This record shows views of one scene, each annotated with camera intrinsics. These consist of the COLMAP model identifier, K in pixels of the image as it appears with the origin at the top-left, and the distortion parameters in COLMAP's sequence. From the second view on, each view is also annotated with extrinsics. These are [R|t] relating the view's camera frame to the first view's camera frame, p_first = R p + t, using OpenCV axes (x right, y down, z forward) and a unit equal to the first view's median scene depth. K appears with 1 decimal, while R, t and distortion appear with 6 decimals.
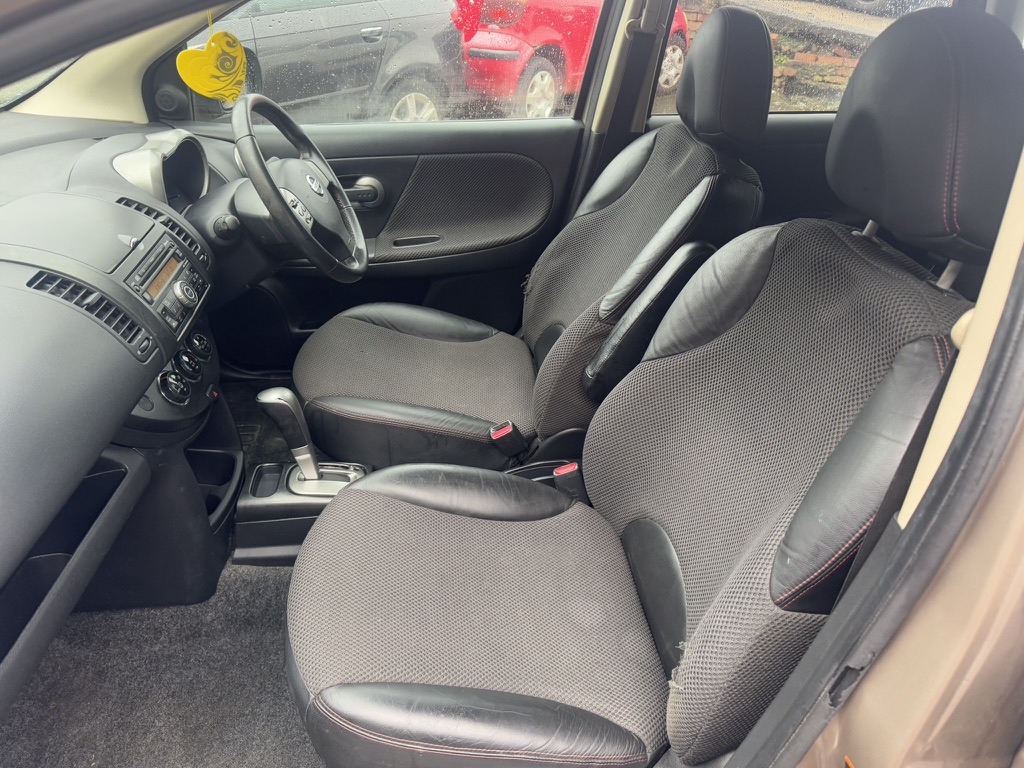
lens RADIAL K [[738.1, 0, 543.0], [0, 738.1, 382.6], [0, 0, 1]] dist [0.037798, -0.076942]
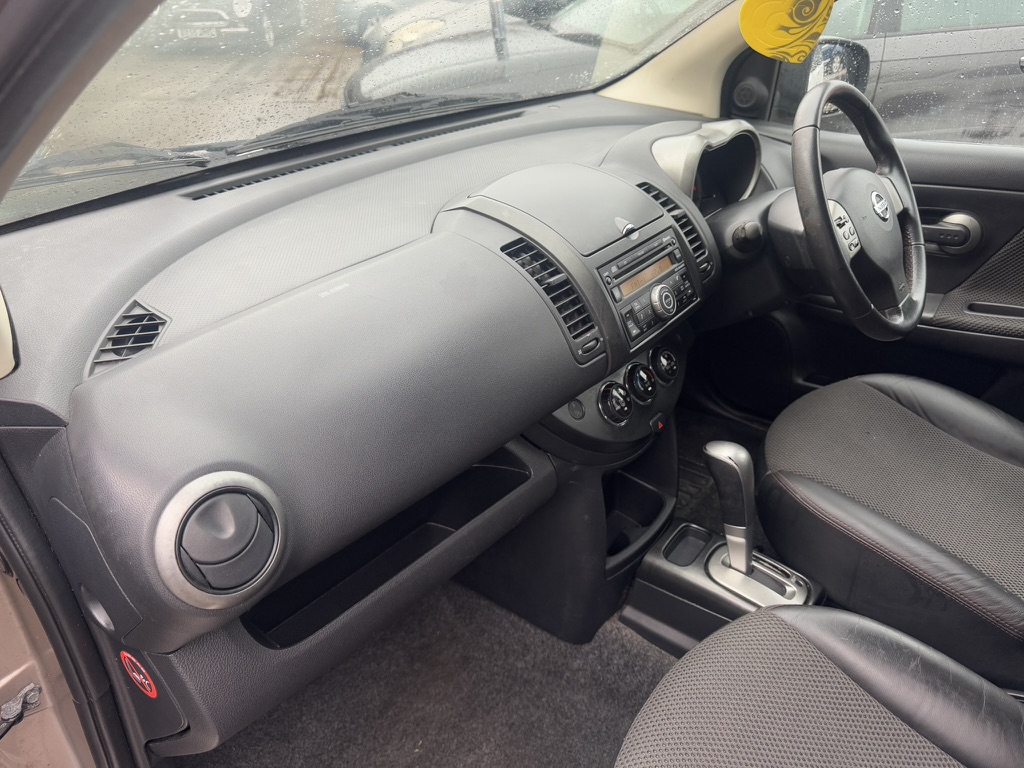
lens RADIAL K [[740.7, 0, 515.3], [0, 740.7, 381.2], [0, 0, 1]] dist [0.032418, -0.033417]
pose [[0.712264, 0.288328, -0.639958, -0.039445], [-0.323770, 0.943906, 0.064919, -0.030356], [0.622778, 0.160960, 0.765663, 0.238694]]
